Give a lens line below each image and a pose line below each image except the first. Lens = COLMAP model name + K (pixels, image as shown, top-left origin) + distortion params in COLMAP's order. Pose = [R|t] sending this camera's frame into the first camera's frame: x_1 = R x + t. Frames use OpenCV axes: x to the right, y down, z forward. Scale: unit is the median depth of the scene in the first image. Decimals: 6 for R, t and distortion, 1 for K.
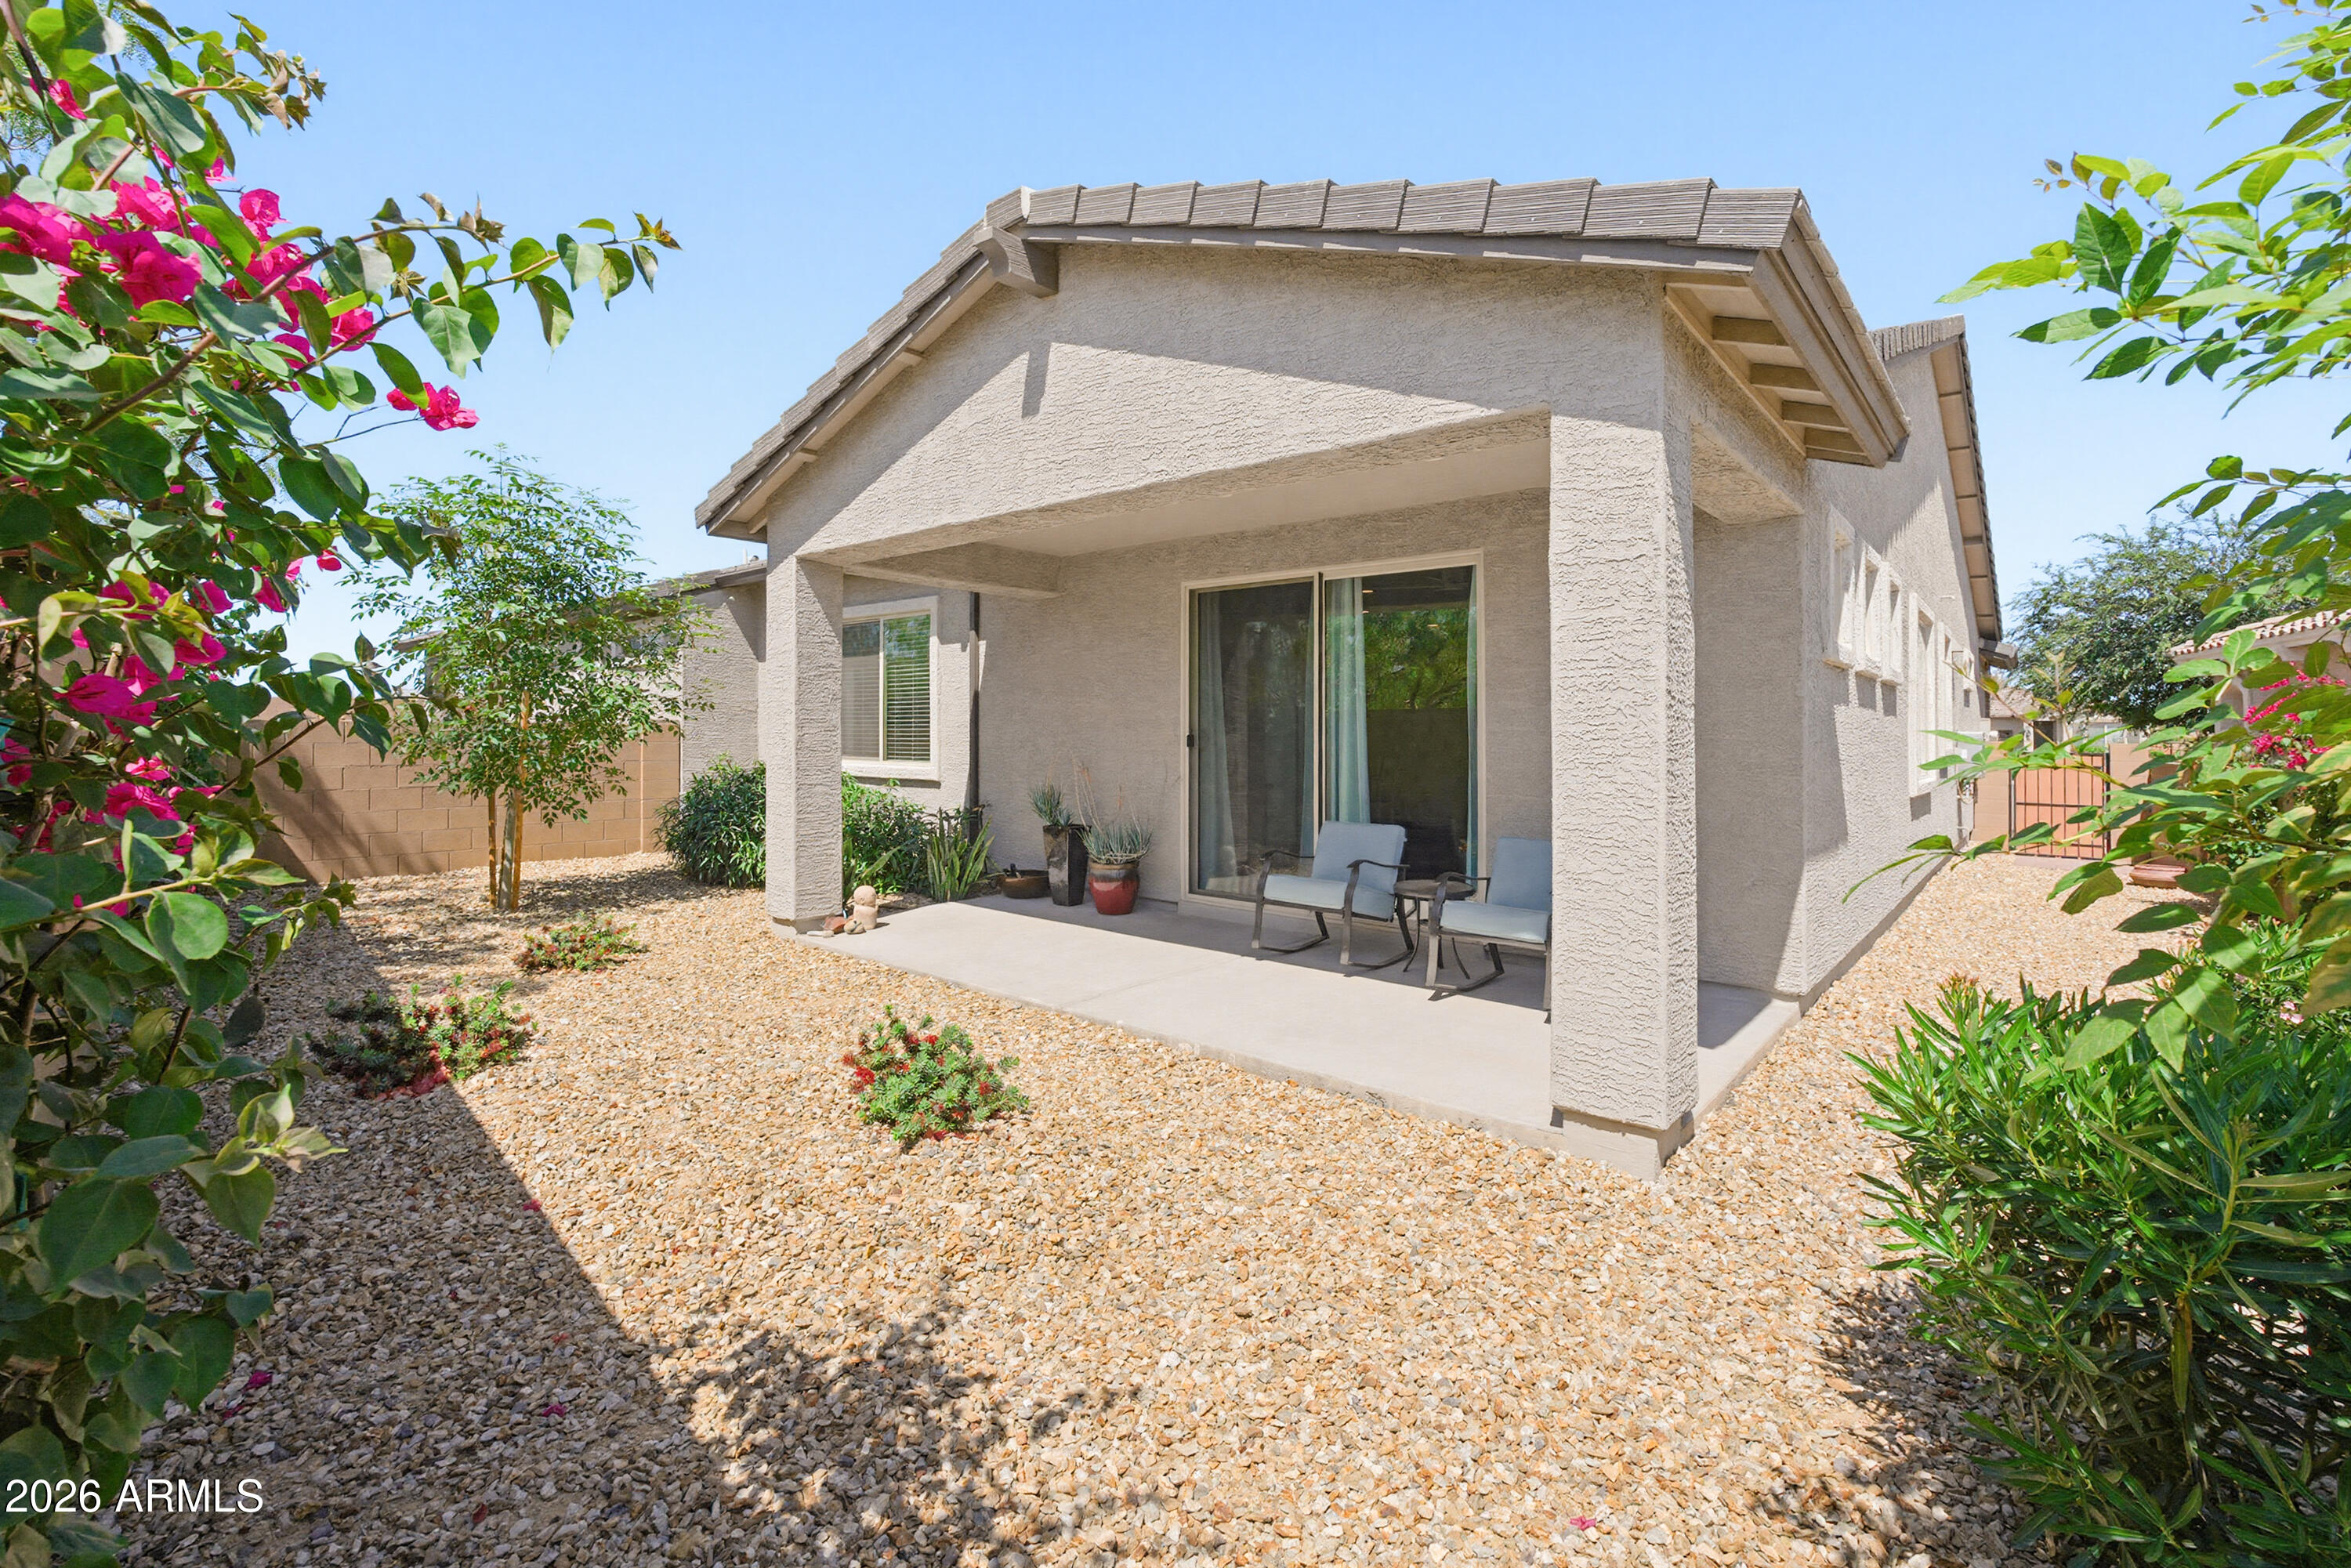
lens RADIAL K [[1068.5, 0, 1171.0], [0, 1068.5, 732.7], [0, 0, 1]] dist [-0.024067, 0.010654]
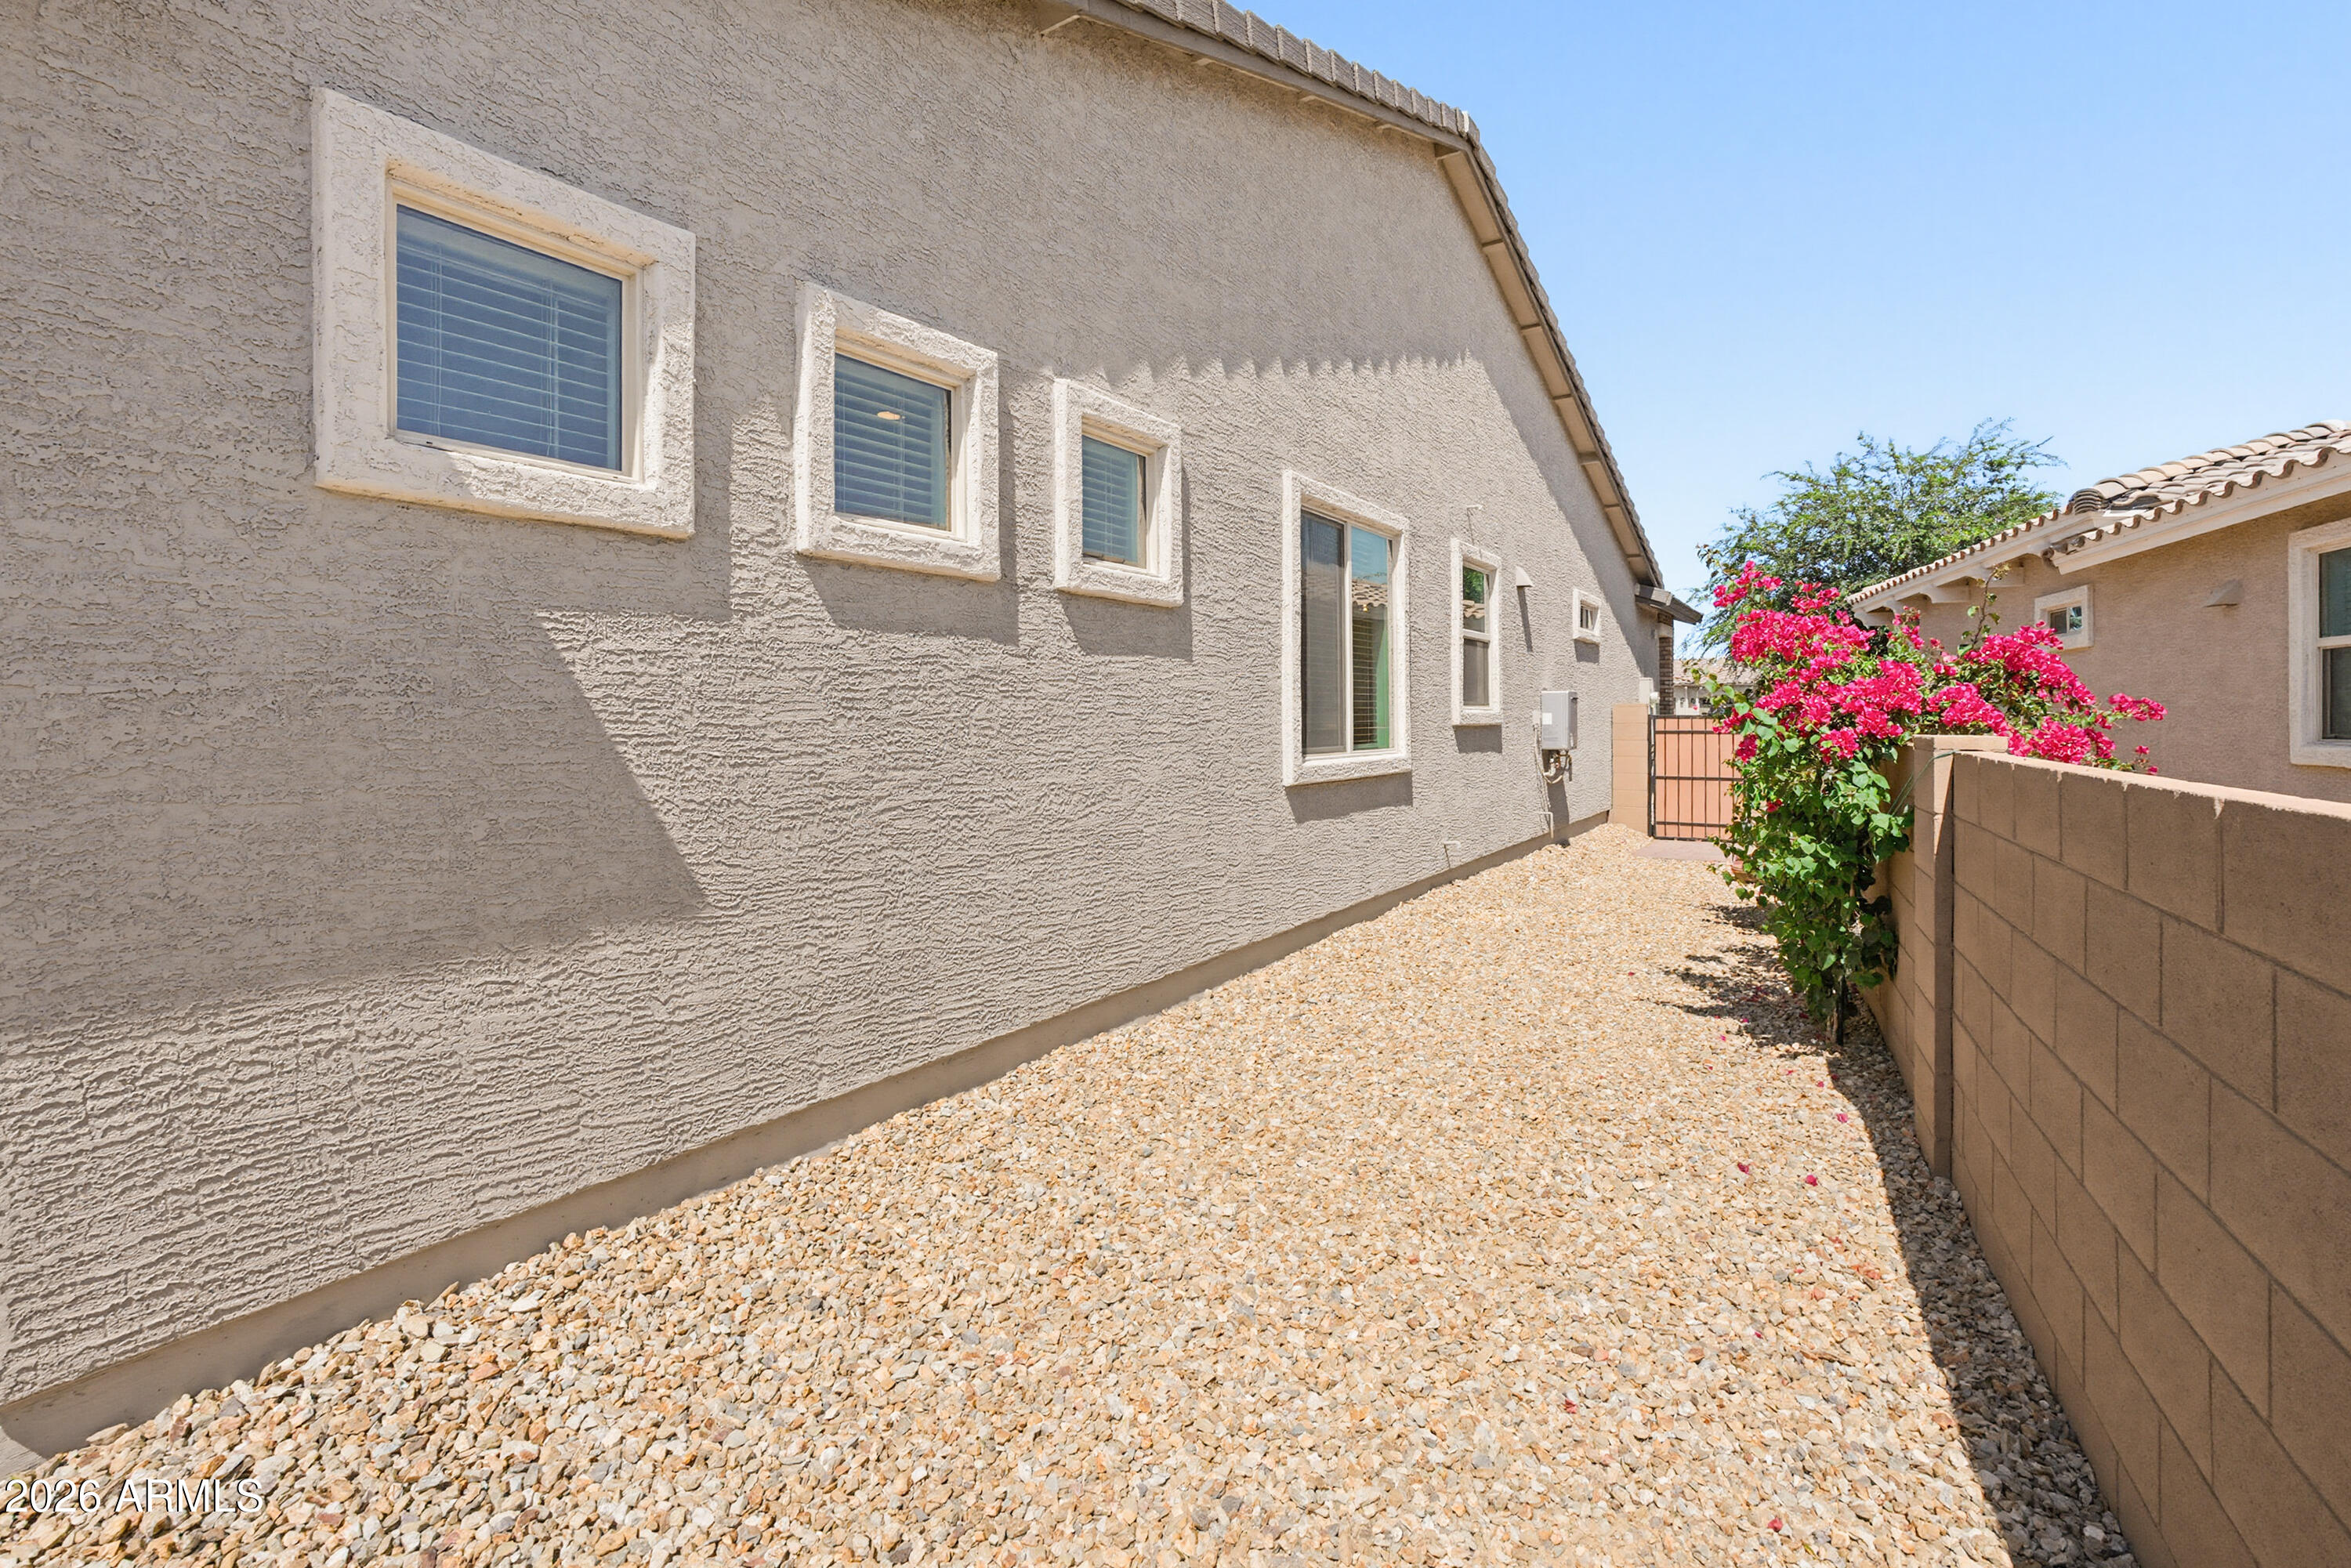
lens RADIAL K [[1068.5, 0, 1160.9], [0, 1068.5, 734.9], [0, 0, 1]] dist [-0.024067, 0.010654]
pose [[0.993320, -0.024798, 0.112700, 0.576655], [0.022784, 0.999558, 0.019119, 0.014838], [-0.113124, -0.016423, 0.993445, 0.378095]]
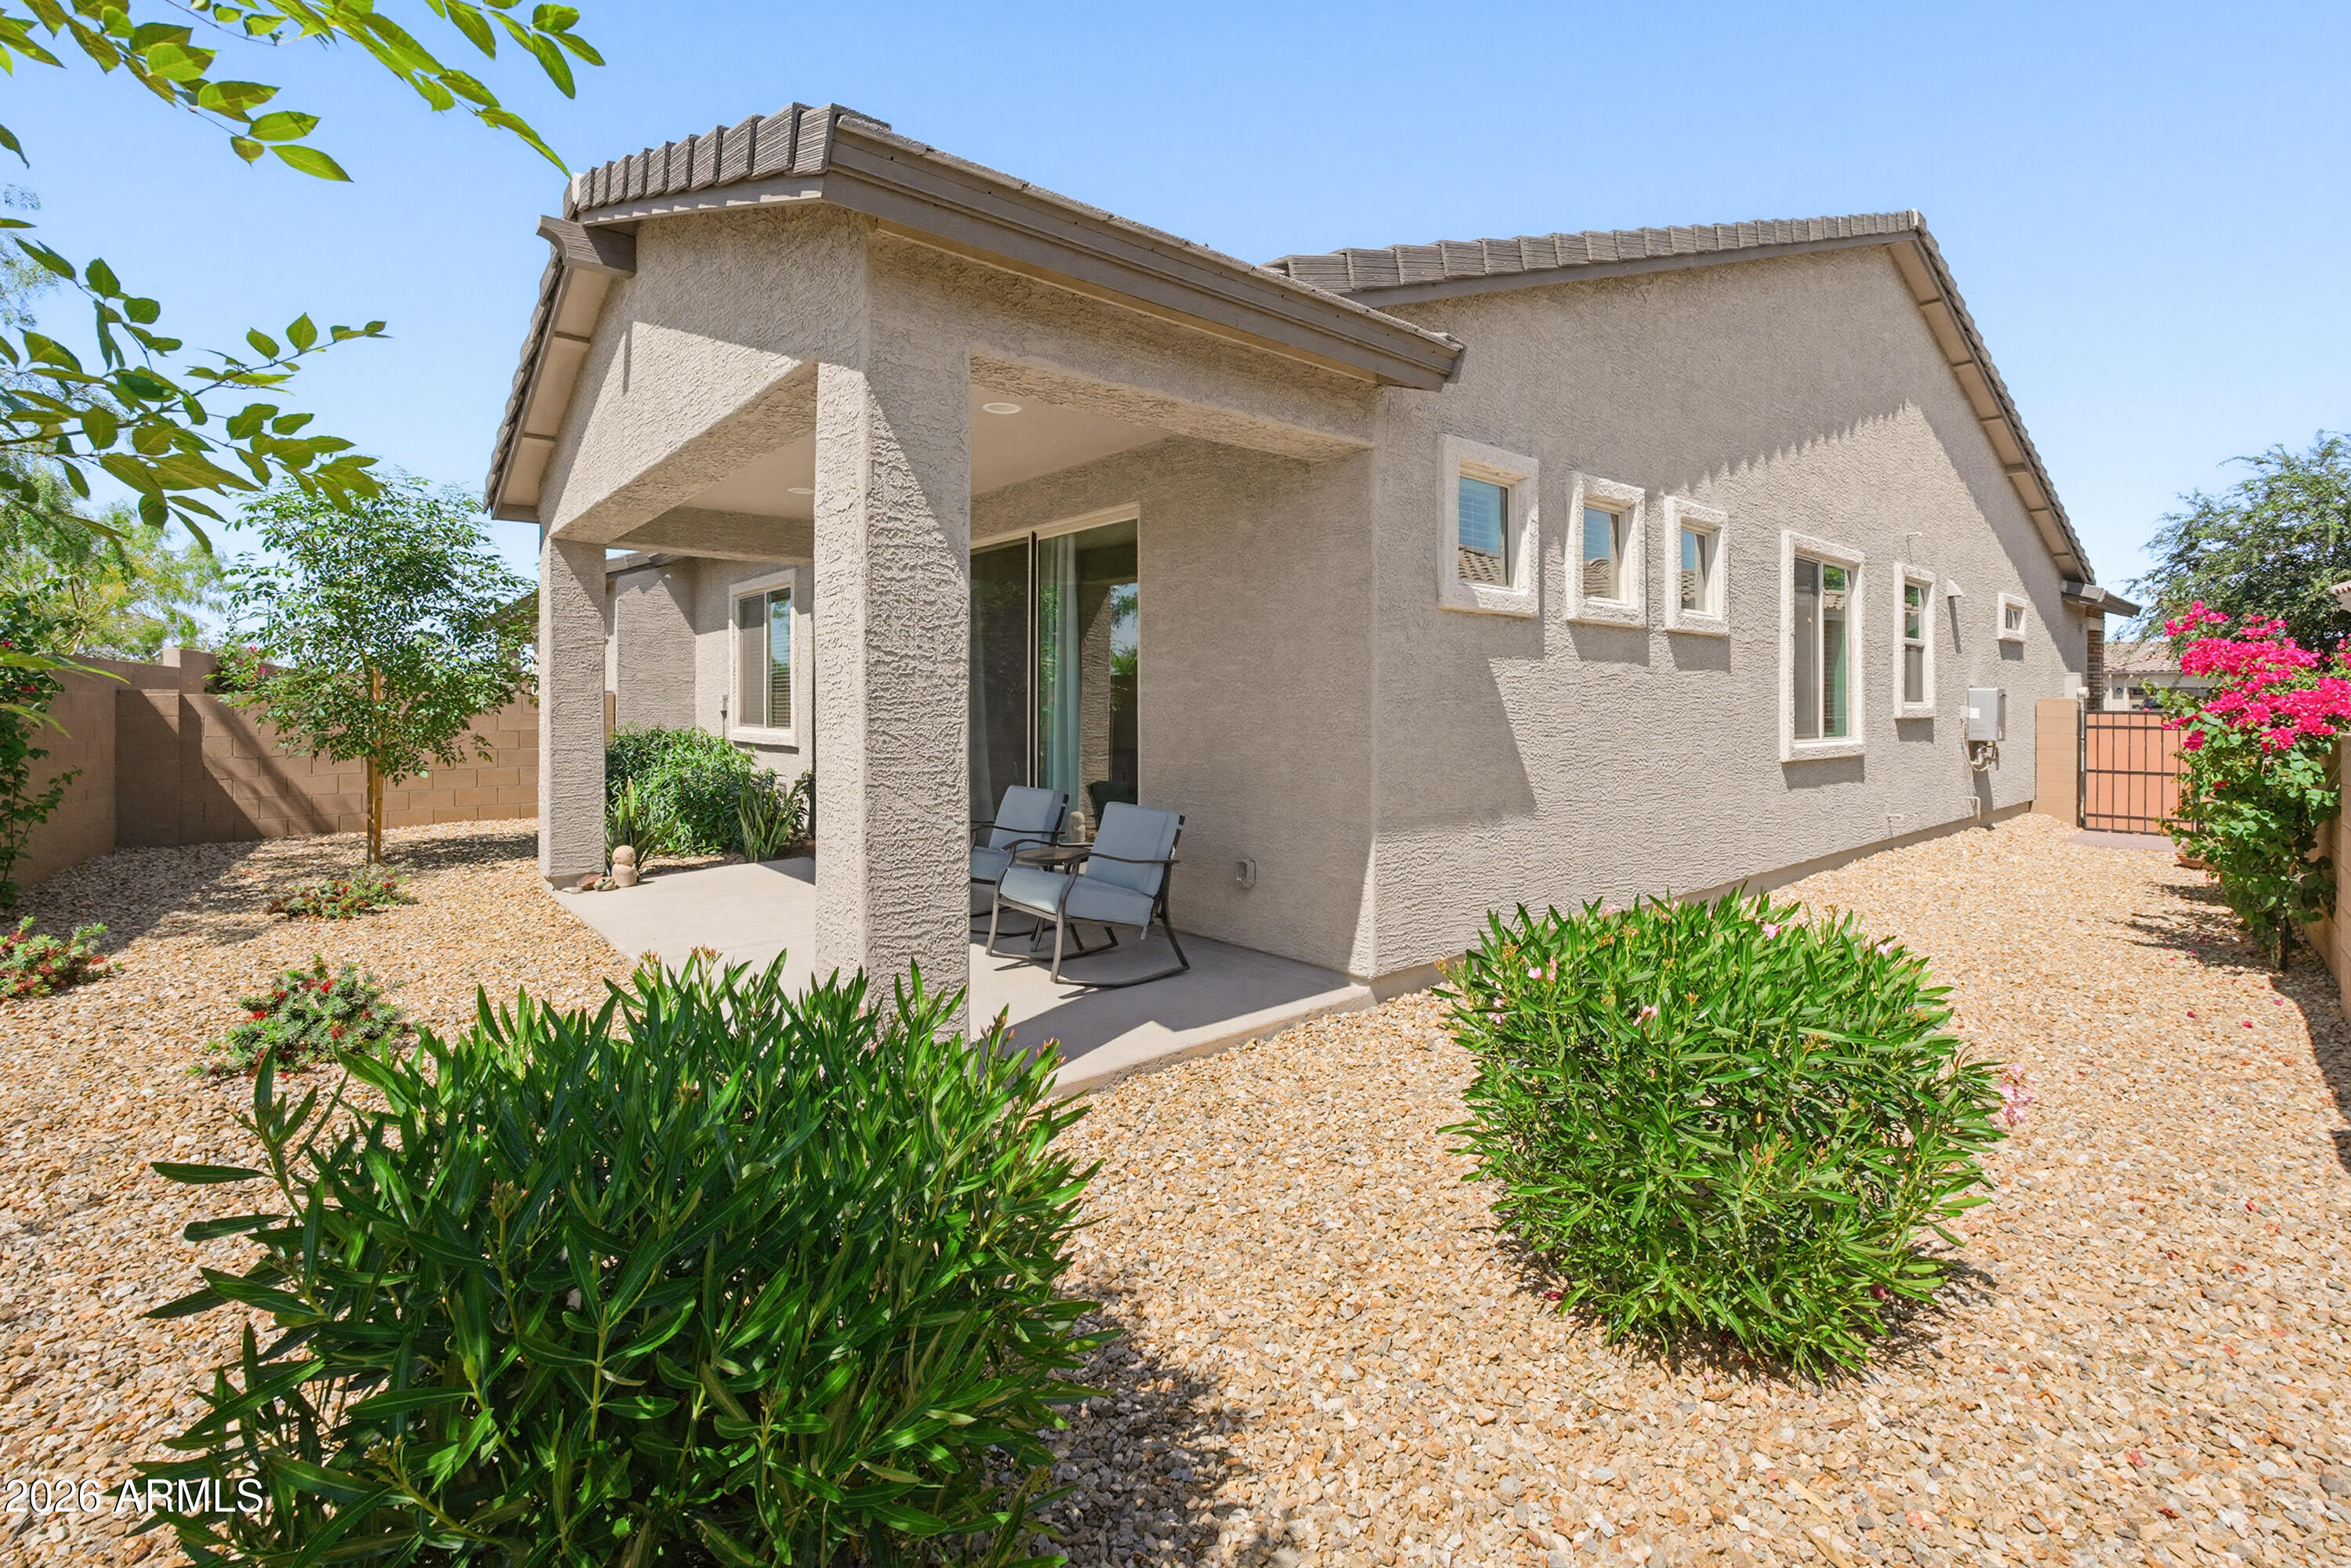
lens RADIAL K [[1068.5, 0, 1150.1], [0, 1068.5, 705.2], [0, 0, 1]] dist [-0.024067, 0.010654]
pose [[0.986532, -0.008539, -0.163344, 0.339175], [0.009316, 0.999949, 0.003989, 0.004574], [0.163302, -0.005457, 0.986561, 0.043122]]
